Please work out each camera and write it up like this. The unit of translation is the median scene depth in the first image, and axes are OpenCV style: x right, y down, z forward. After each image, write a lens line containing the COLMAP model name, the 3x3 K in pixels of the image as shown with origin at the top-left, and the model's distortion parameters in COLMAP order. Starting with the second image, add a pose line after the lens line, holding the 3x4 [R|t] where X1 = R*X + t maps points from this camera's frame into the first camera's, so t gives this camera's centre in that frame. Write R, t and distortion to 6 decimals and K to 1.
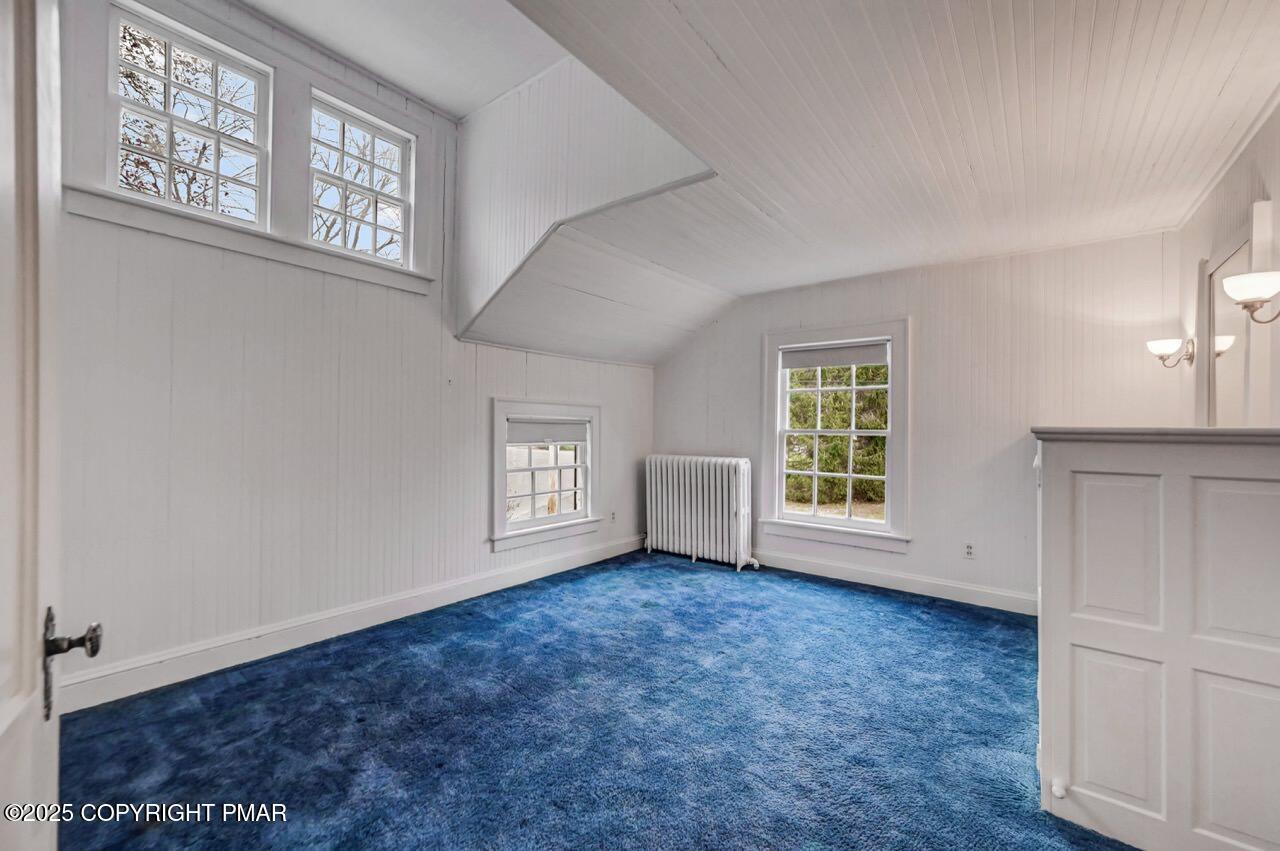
lens RADIAL K [[510.5, 0, 646.0], [0, 510.5, 426.5], [0, 0, 1]] dist [-0.000568, 0.000356]
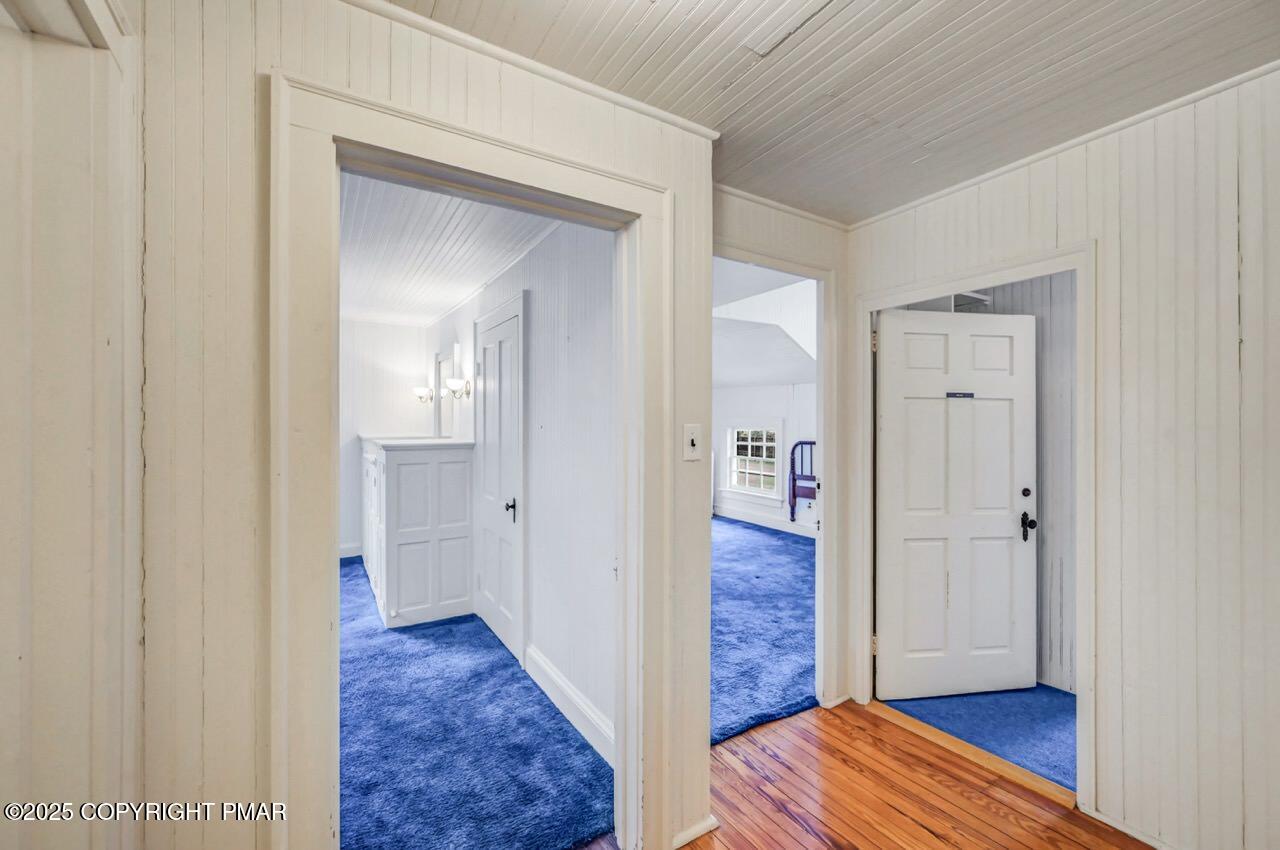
lens RADIAL K [[510.5, 0, 645.6], [0, 510.5, 424.3], [0, 0, 1]] dist [-0.000568, 0.000356]
pose [[0.328039, -0.012888, 0.944576, -0.370991], [-0.002360, 0.999893, 0.014463, -0.049411], [-0.944661, -0.006974, 0.327974, -0.300376]]
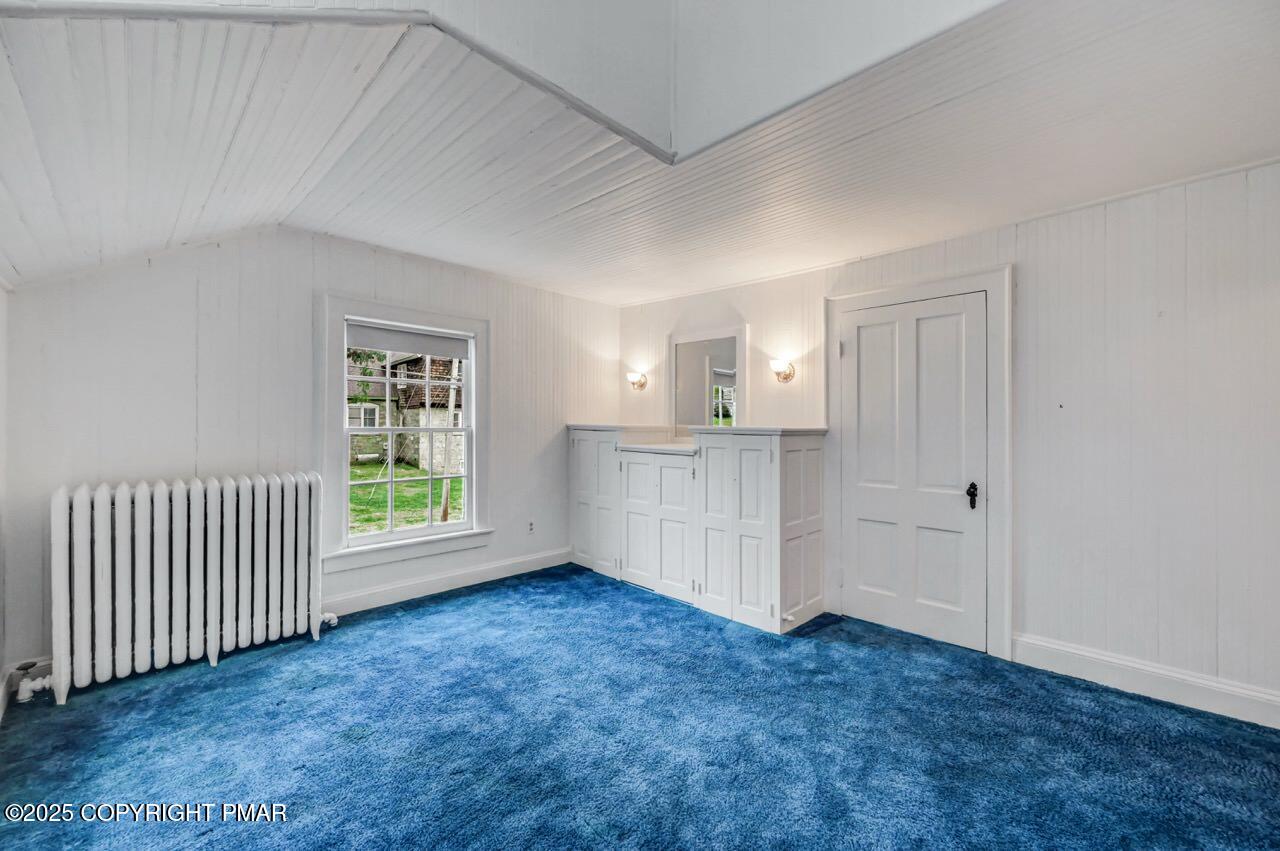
lens RADIAL K [[510.5, 0, 637.9], [0, 510.5, 422.9], [0, 0, 1]] dist [-0.000568, 0.000356]
pose [[0.124061, -0.007602, 0.992245, -0.505036], [-0.009005, 0.999921, 0.008786, -0.013623], [-0.992234, -0.010025, 0.123983, 0.583003]]
